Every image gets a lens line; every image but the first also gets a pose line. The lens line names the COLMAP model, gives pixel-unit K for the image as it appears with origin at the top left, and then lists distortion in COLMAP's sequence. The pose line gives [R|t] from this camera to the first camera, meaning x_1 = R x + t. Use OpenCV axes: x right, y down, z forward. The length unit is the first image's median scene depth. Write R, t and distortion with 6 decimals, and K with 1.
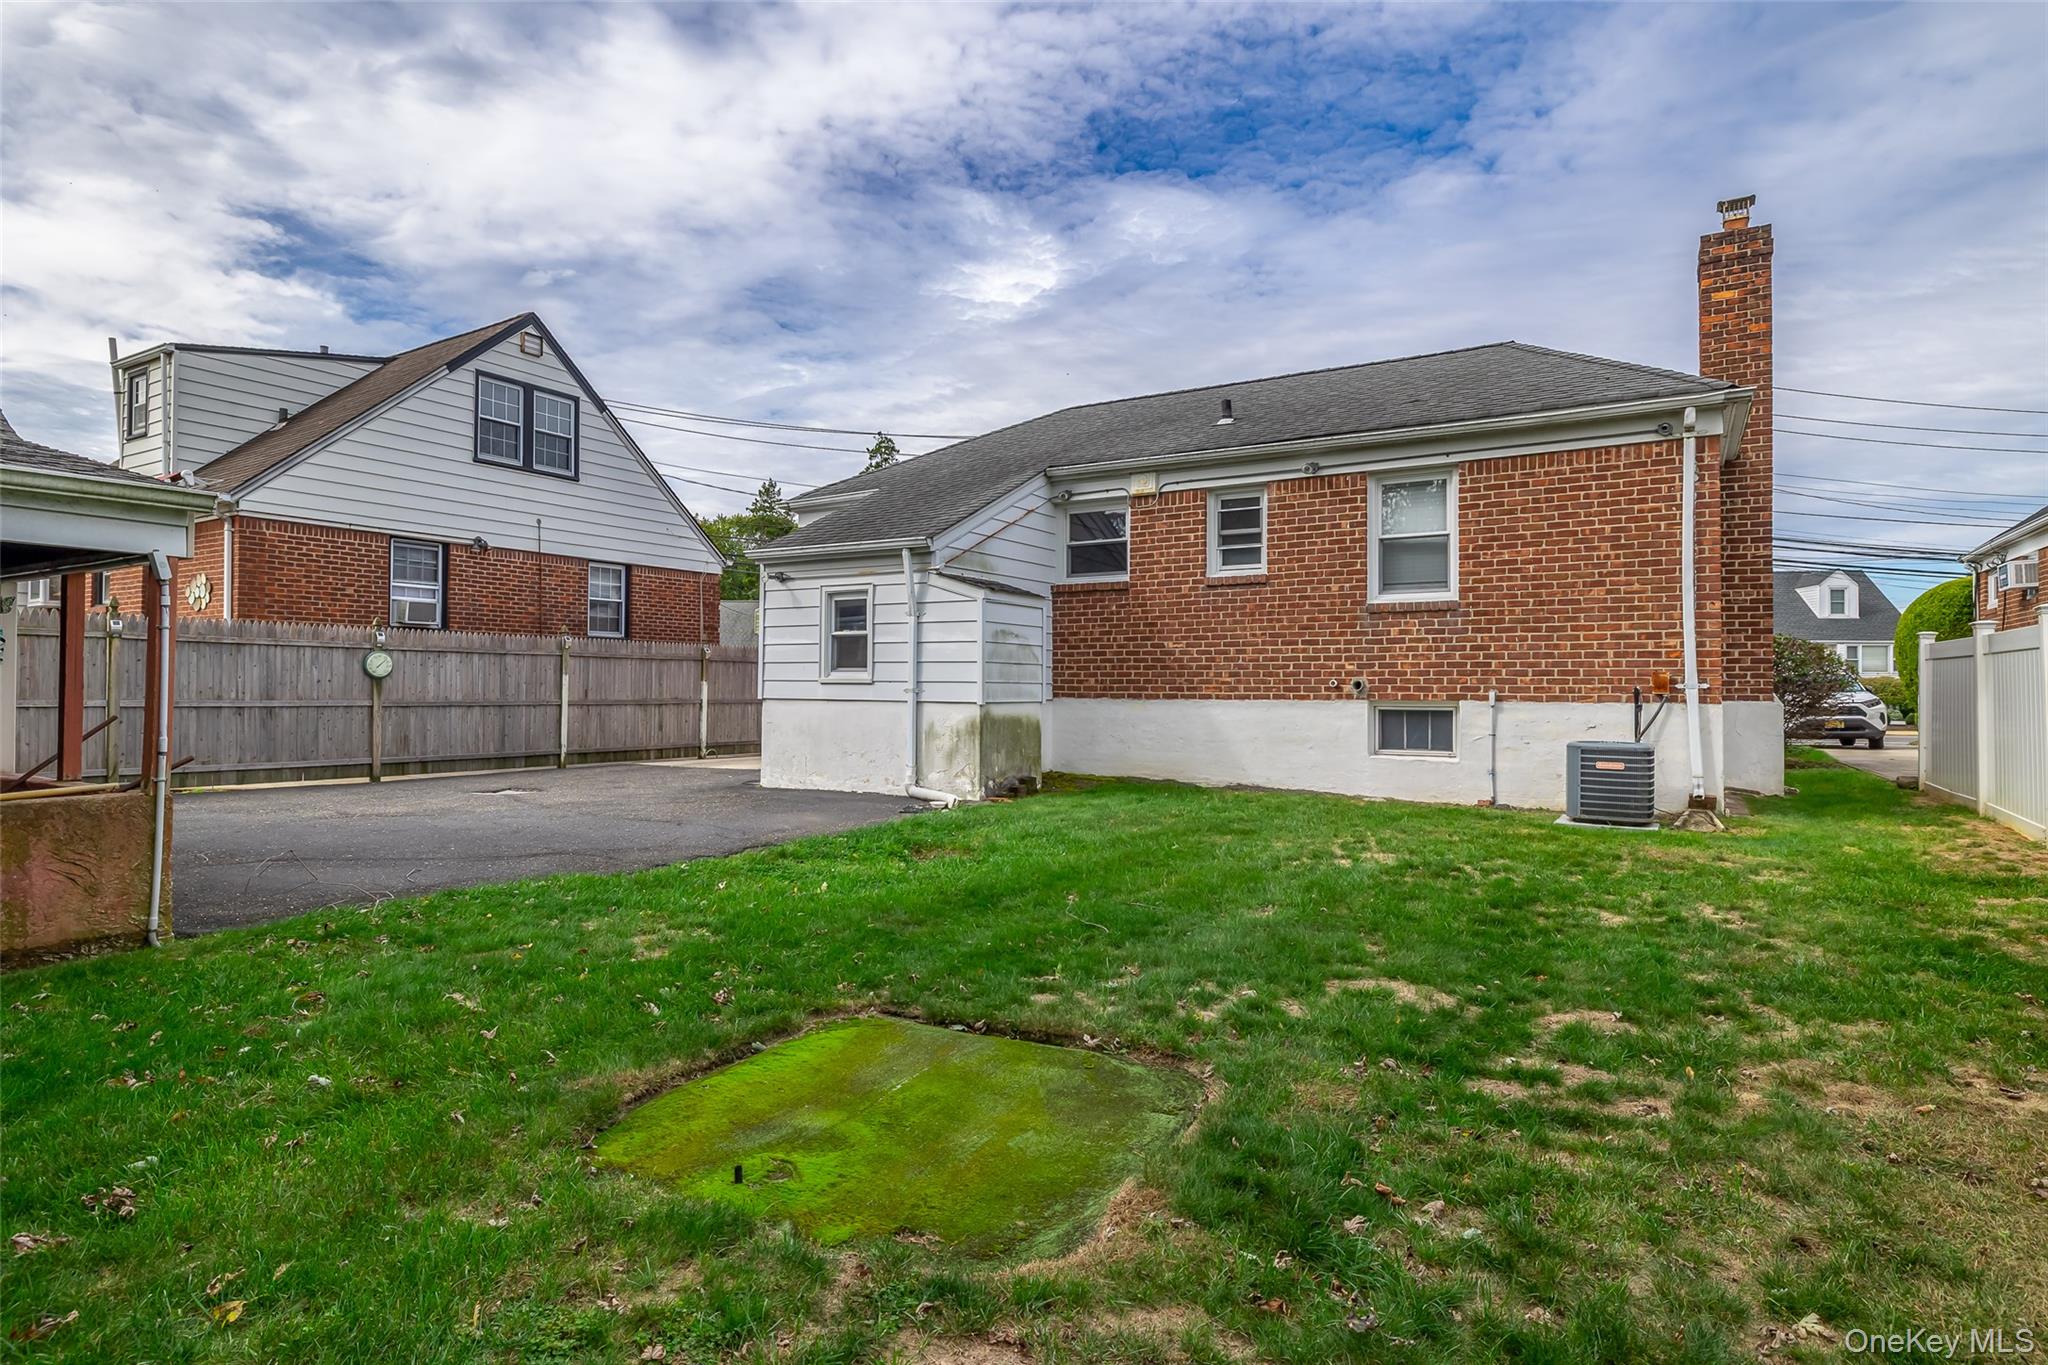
lens RADIAL K [[1057.9, 0, 1020.5], [0, 1057.9, 682.6], [0, 0, 1]] dist [-0.000057, -0.000032]
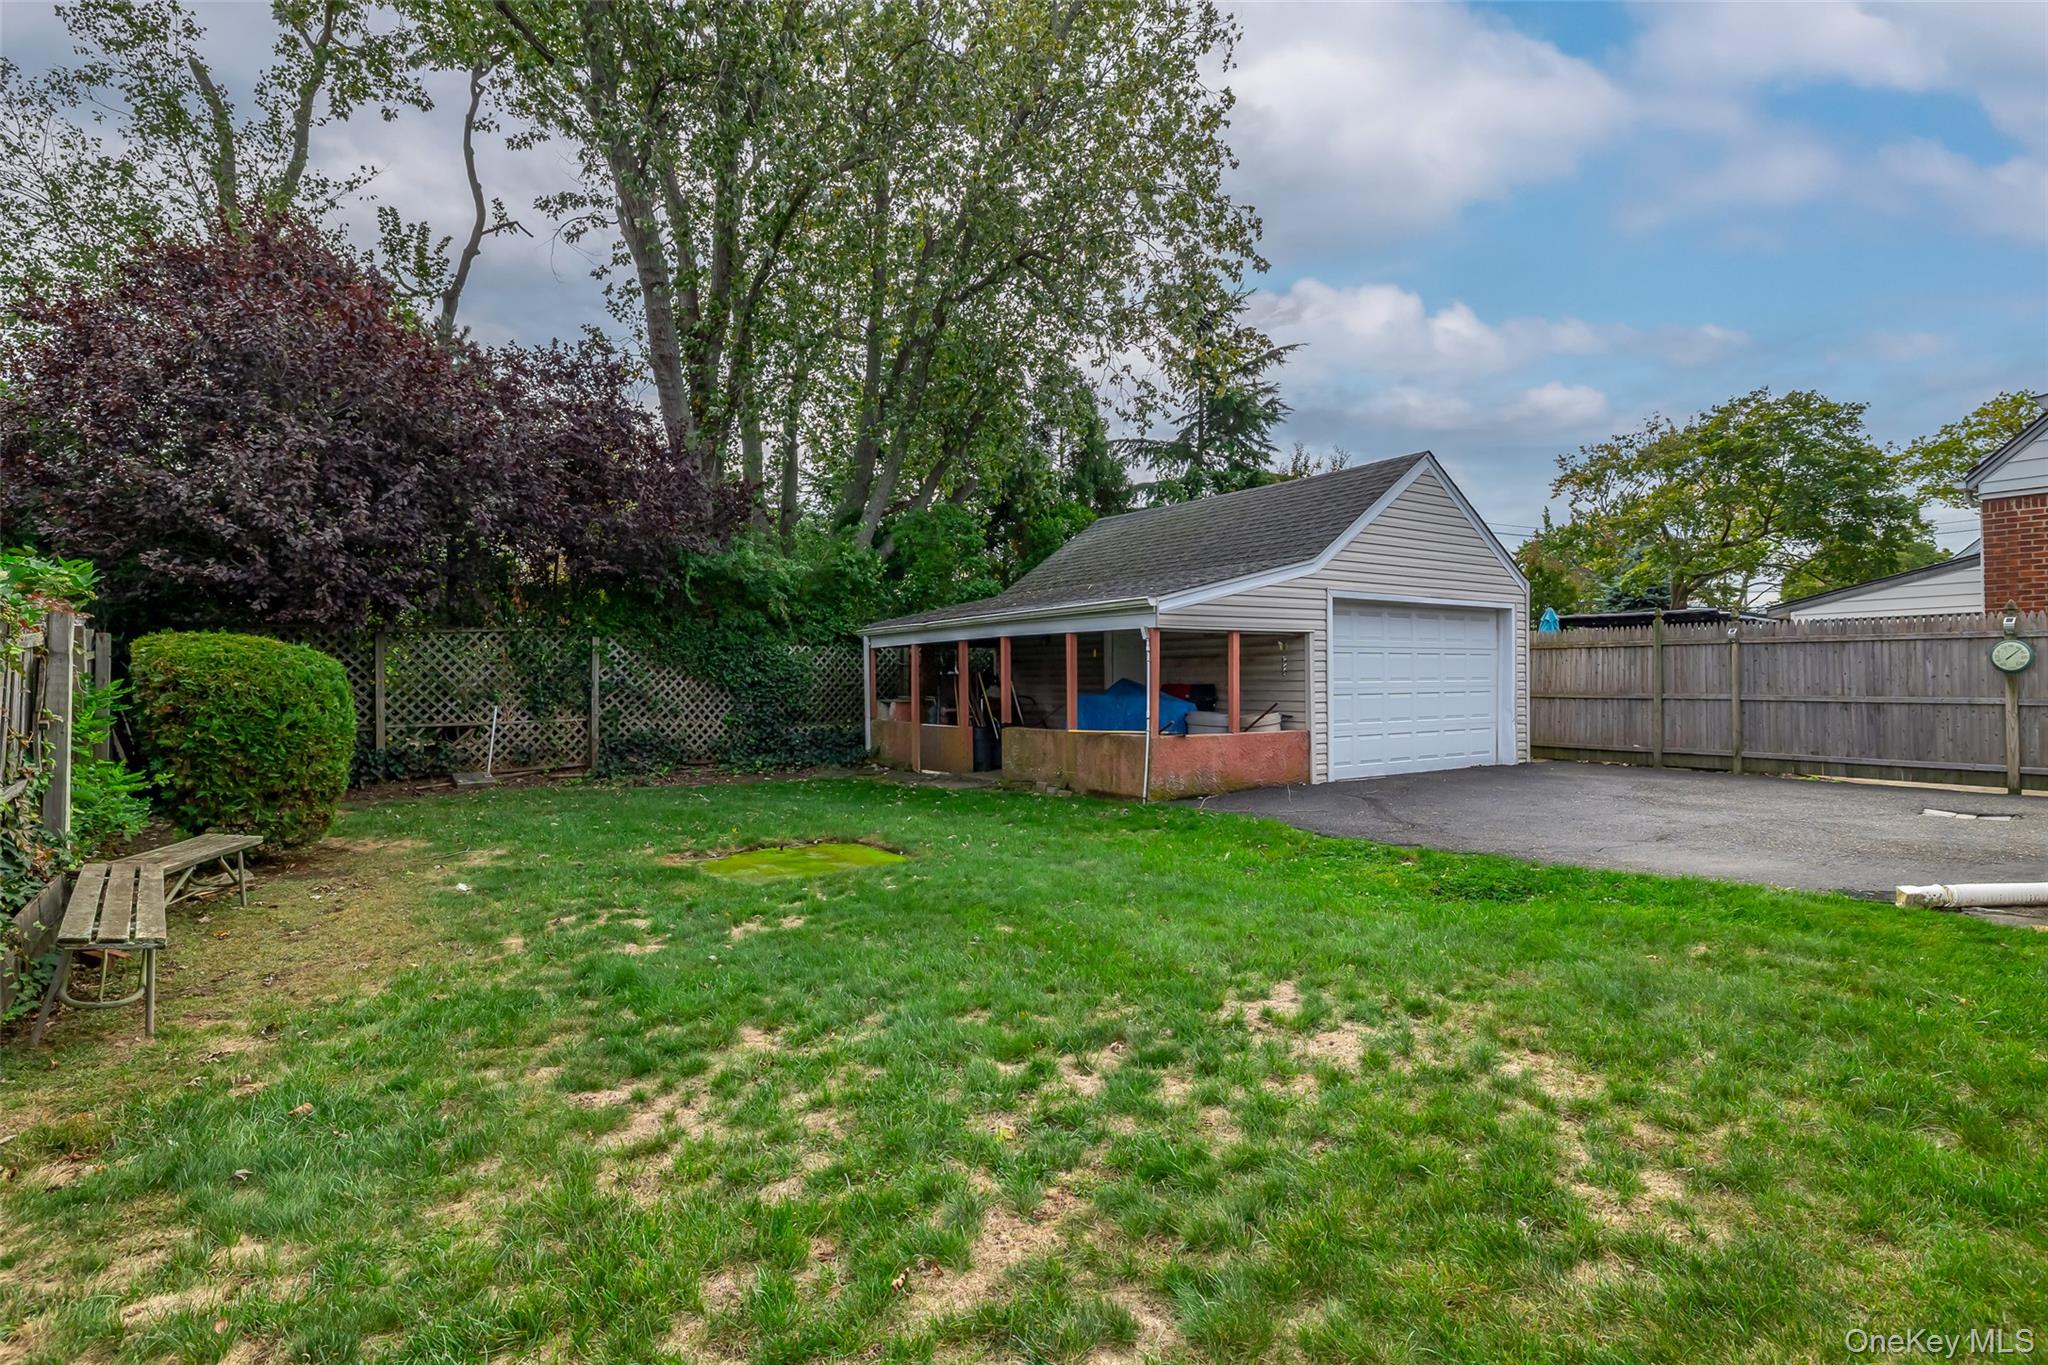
lens RADIAL K [[1057.9, 0, 1020.0], [0, 1057.9, 678.9], [0, 0, 1]] dist [-0.000057, -0.000032]
pose [[-0.402484, -0.003560, -0.915420, 0.558149], [0.010213, 0.999913, -0.008379, 0.000715], [0.915370, -0.012722, -0.402412, 0.709890]]
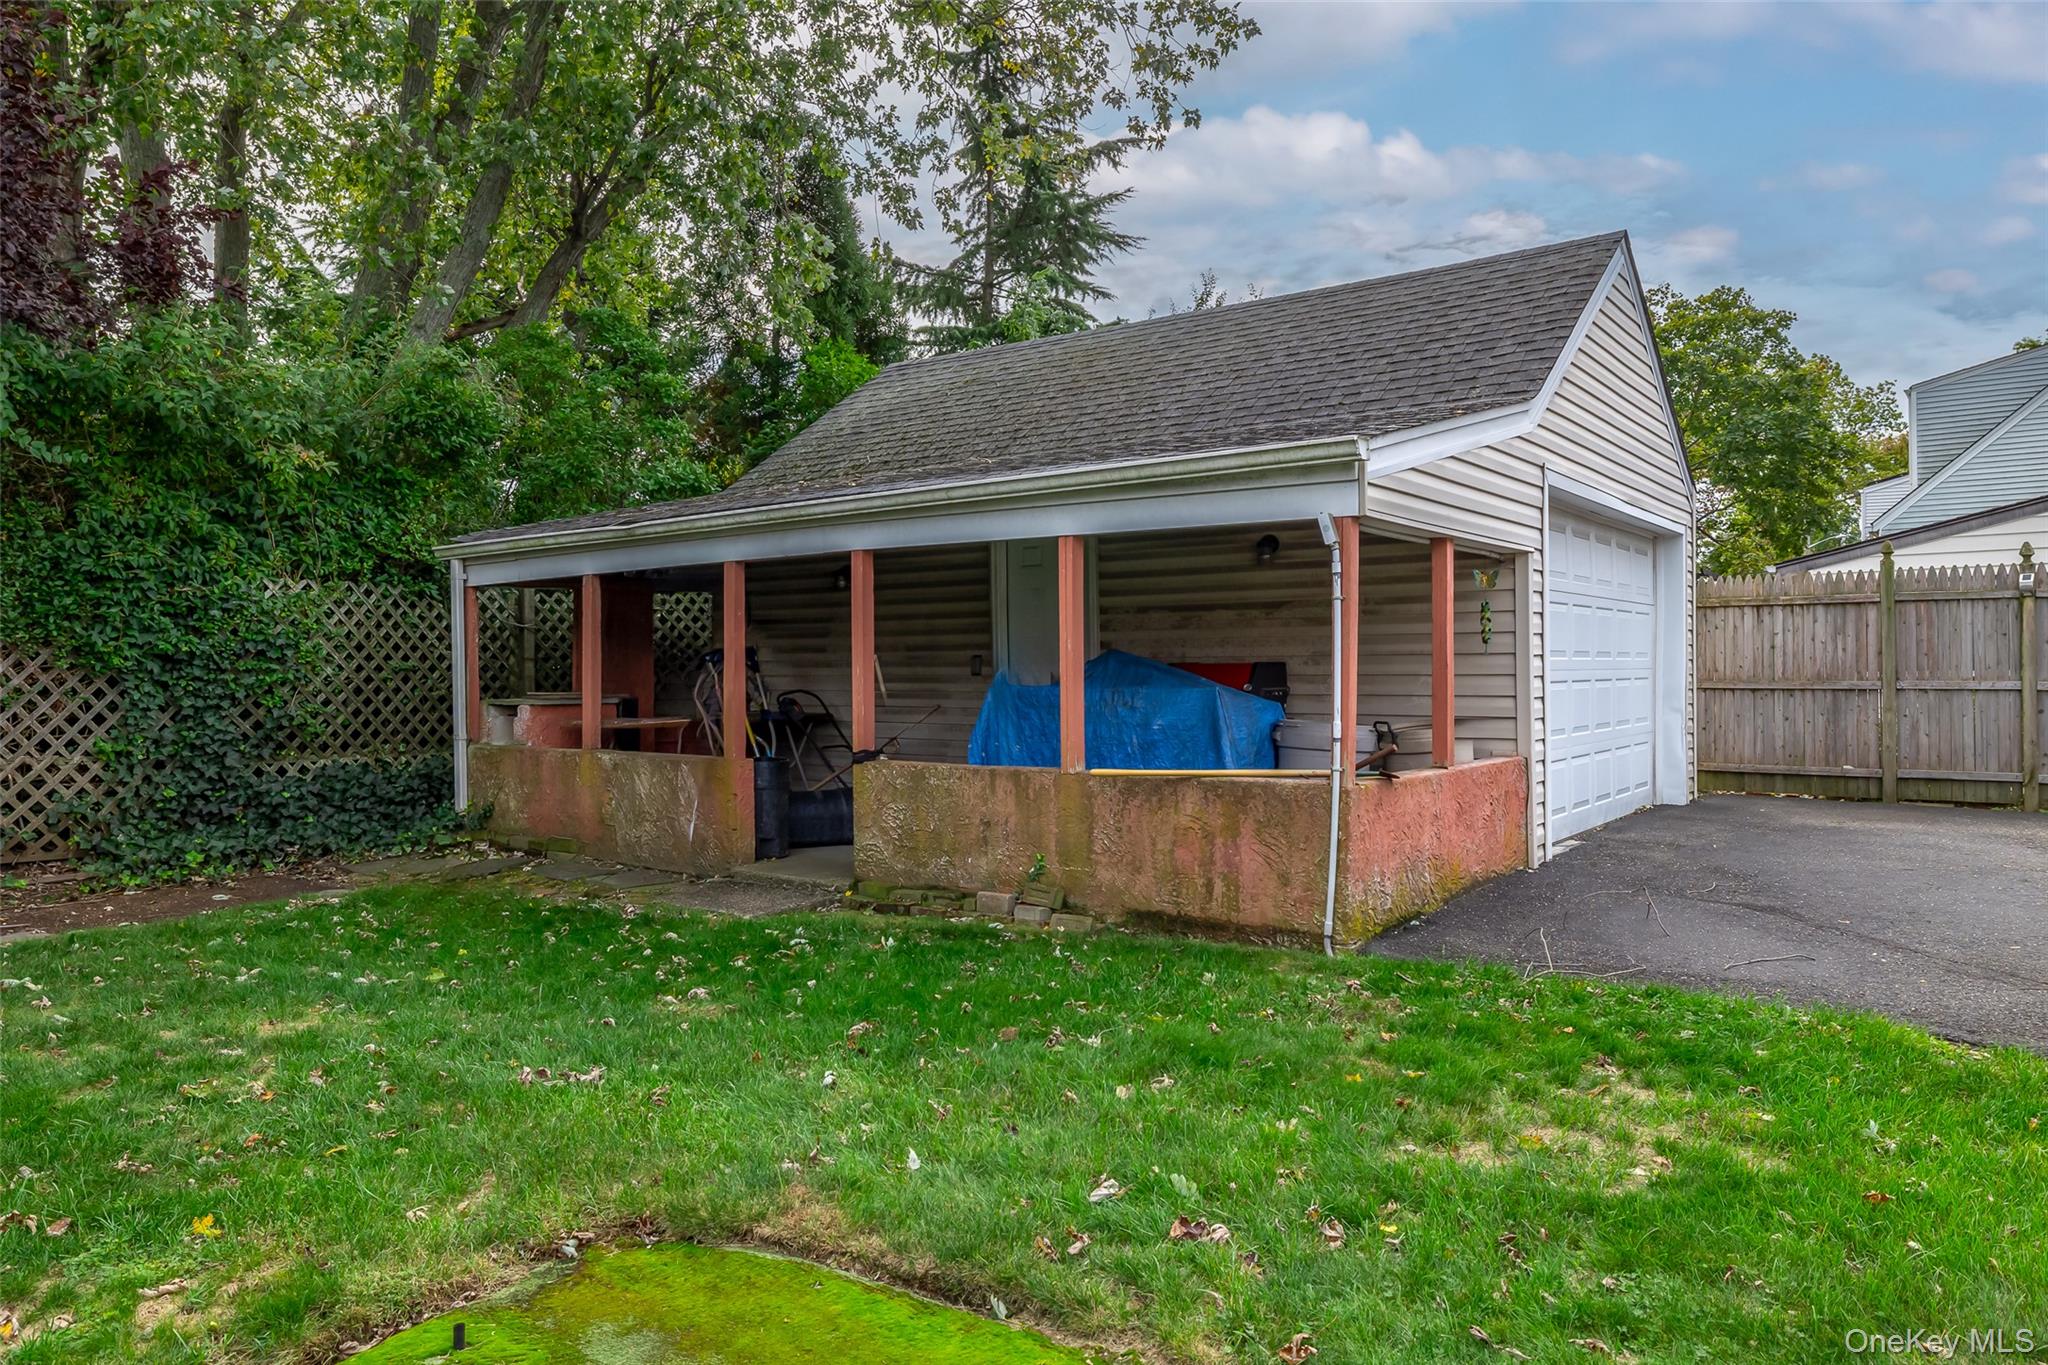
lens RADIAL K [[1366.8, 0, 1023.7], [0, 1366.8, 678.6], [0, 0, 1]] dist [-0.000056, 0.000745]
pose [[-0.074885, 0.001501, -0.997191, 0.157769], [0.012236, 0.999925, 0.000587, 0.005211], [0.997117, -0.012158, -0.074898, 0.366222]]
